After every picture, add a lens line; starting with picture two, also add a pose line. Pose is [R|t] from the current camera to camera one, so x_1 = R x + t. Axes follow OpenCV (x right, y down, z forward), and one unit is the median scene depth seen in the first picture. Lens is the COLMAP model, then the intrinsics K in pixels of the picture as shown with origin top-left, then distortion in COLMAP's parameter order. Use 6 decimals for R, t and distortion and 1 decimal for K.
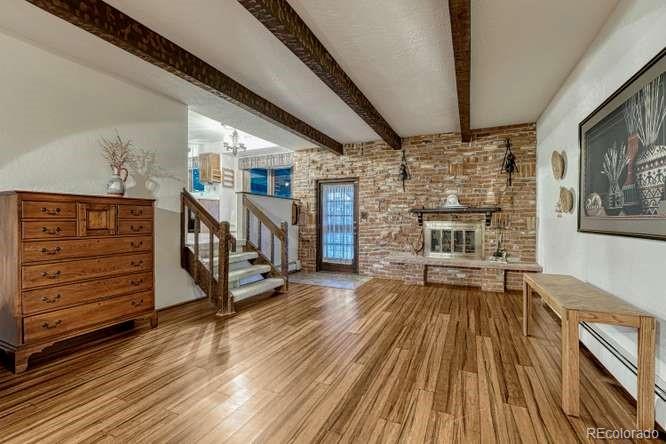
lens RADIAL K [[291.3, 0, 335.2], [0, 291.3, 219.4], [0, 0, 1]] dist [-0.003277, -0.000158]
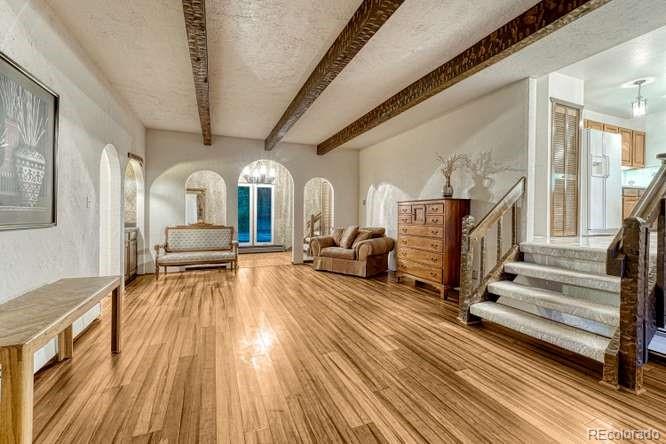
lens RADIAL K [[289.5, 0, 332.9], [0, 289.5, 215.6], [0, 0, 1]] dist [-0.002270, -0.000145]
pose [[-0.681243, -0.002570, -0.732053, 0.582390], [-0.003760, 0.999993, -0.000011, 0.007593], [0.732048, 0.002745, -0.681247, 1.405717]]
